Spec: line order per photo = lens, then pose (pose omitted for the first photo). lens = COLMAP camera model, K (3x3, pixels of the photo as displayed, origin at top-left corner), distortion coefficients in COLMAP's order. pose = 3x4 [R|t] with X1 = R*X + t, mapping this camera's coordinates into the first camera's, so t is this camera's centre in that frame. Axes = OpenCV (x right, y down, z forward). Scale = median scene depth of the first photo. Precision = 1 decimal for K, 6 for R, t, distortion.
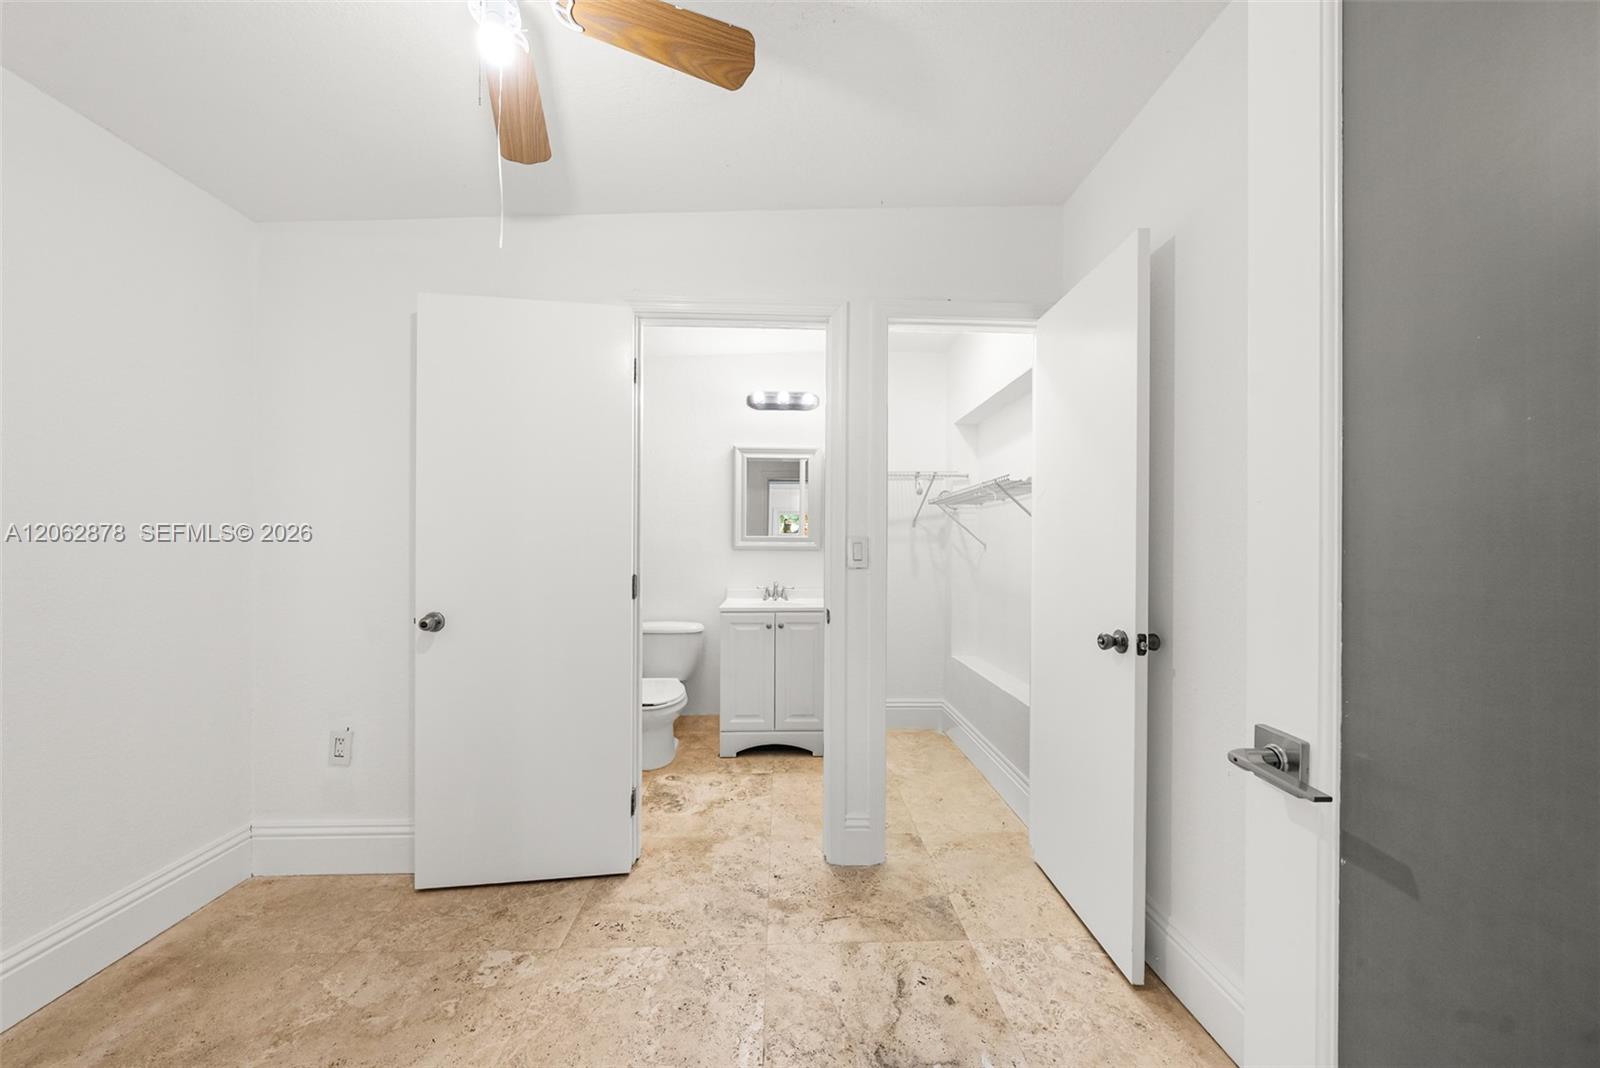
lens RADIAL K [[544.3, 0, 802.2], [0, 544.3, 543.9], [0, 0, 1]] dist [-0.002184, 0.000752]
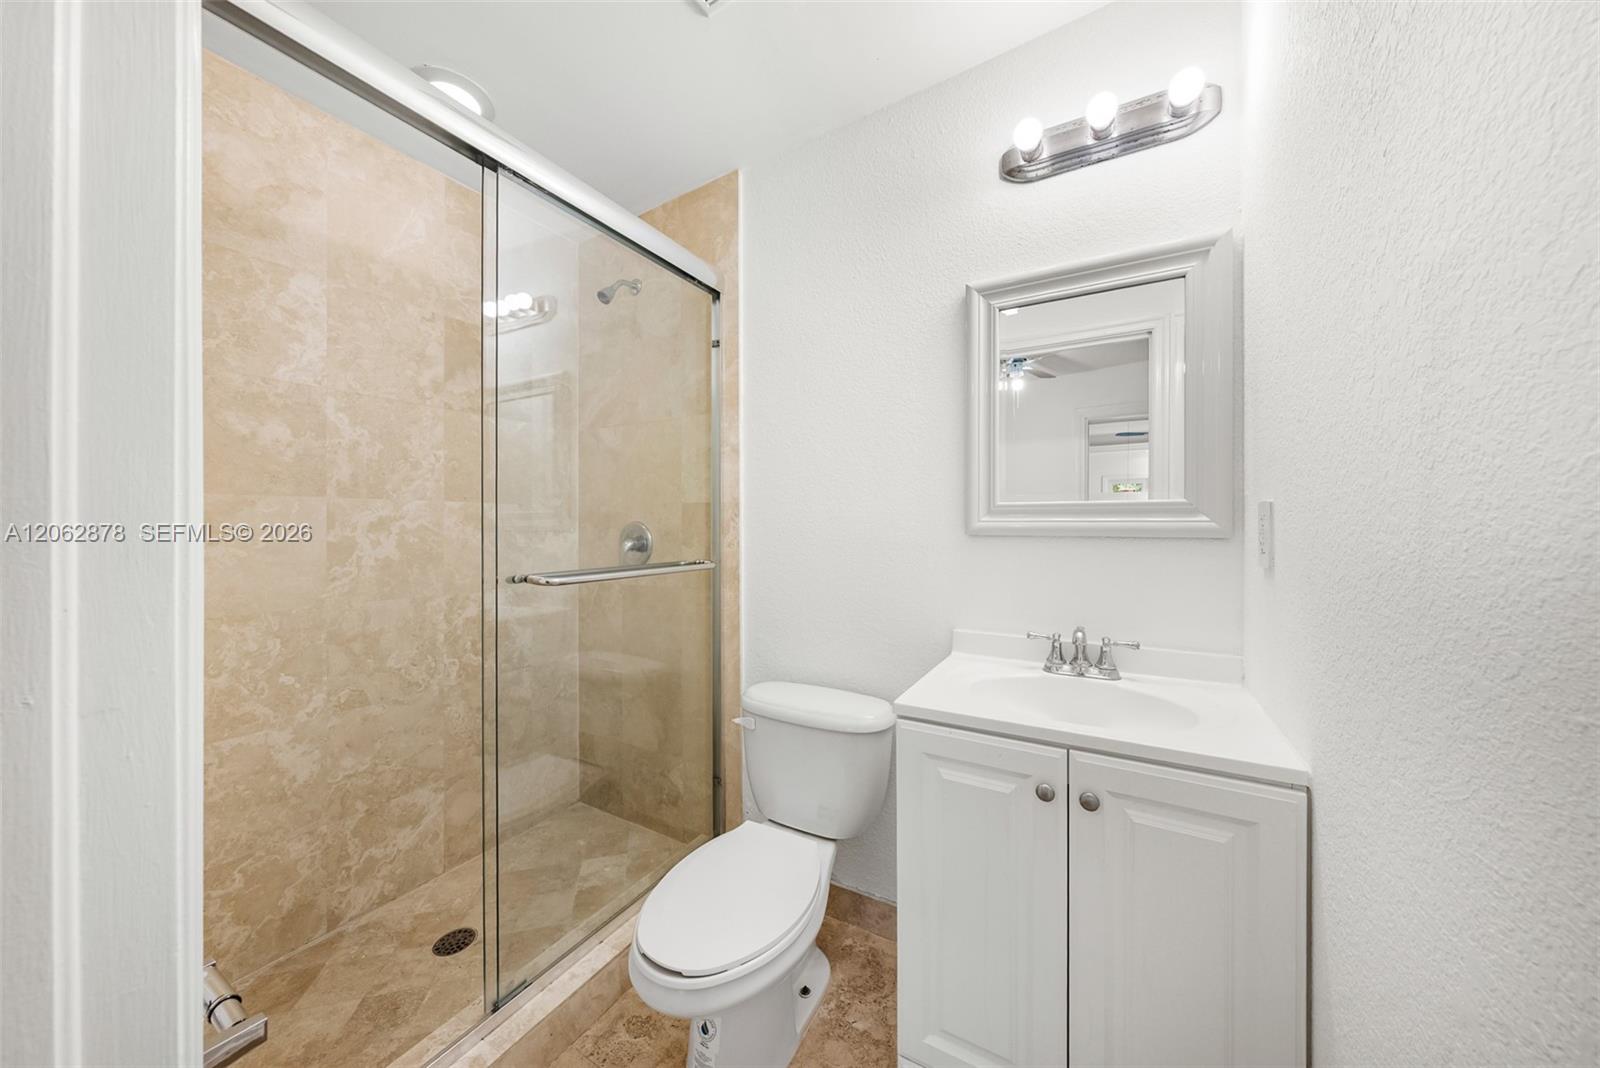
lens RADIAL K [[544.3, 0, 805.3], [0, 544.3, 526.3], [0, 0, 1]] dist [-0.002184, 0.000752]
pose [[0.850171, -0.001789, -0.526503, -0.013178], [0.007239, 0.999939, 0.008292, -0.001027], [0.526457, -0.010862, 0.850133, 0.589203]]
